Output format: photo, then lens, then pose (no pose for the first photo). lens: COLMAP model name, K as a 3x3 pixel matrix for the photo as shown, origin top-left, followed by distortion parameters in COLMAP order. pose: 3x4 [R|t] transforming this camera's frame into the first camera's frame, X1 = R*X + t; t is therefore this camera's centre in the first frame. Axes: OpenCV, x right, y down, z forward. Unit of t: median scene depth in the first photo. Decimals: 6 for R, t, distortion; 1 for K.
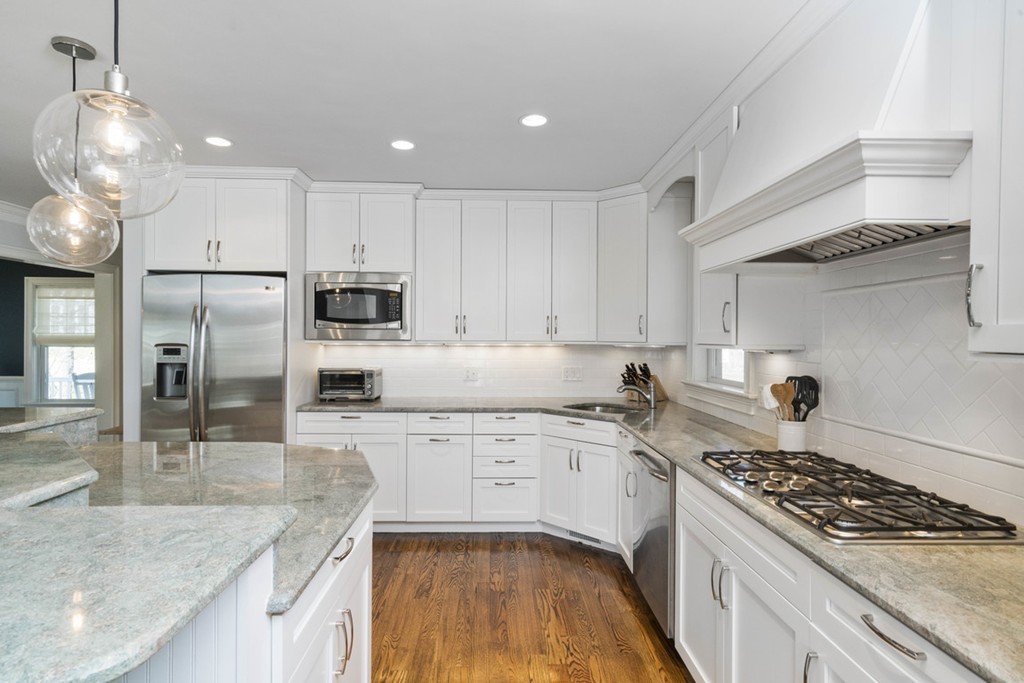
lens RADIAL K [[509.9, 0, 513.0], [0, 509.9, 343.2], [0, 0, 1]] dist [-0.001522, 0.000096]
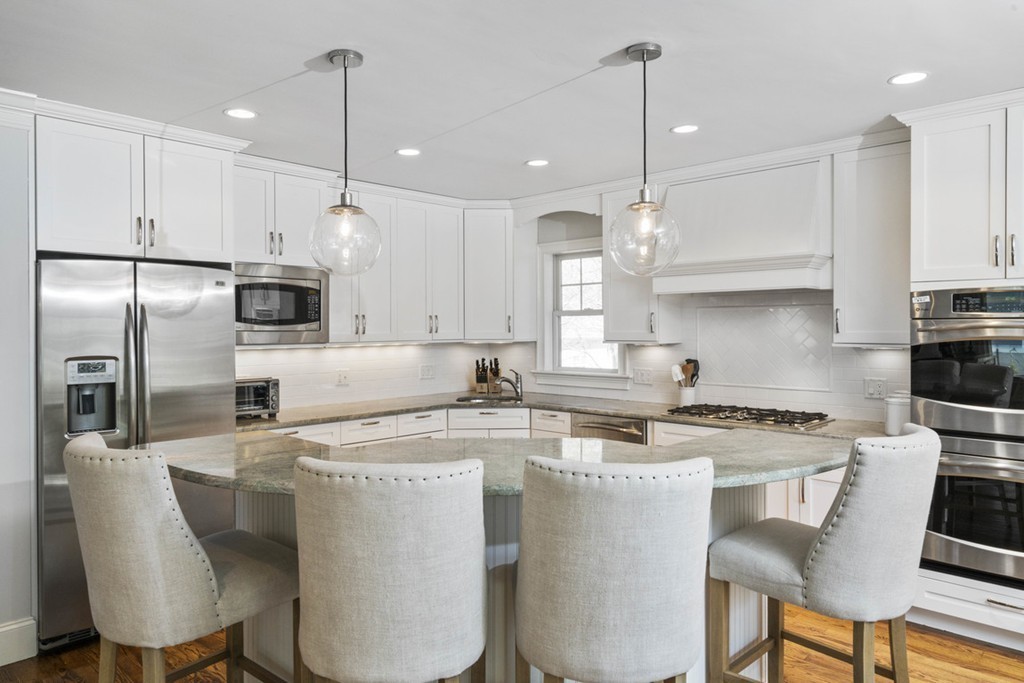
lens RADIAL K [[688.3, 0, 506.1], [0, 688.3, 331.9], [0, 0, 1]] dist [0.011119, 0.001070]
pose [[0.711668, -0.014696, 0.702363, -0.857574], [0.016233, 0.999858, 0.004472, -0.026222], [-0.702329, 0.008218, 0.711805, -0.095084]]
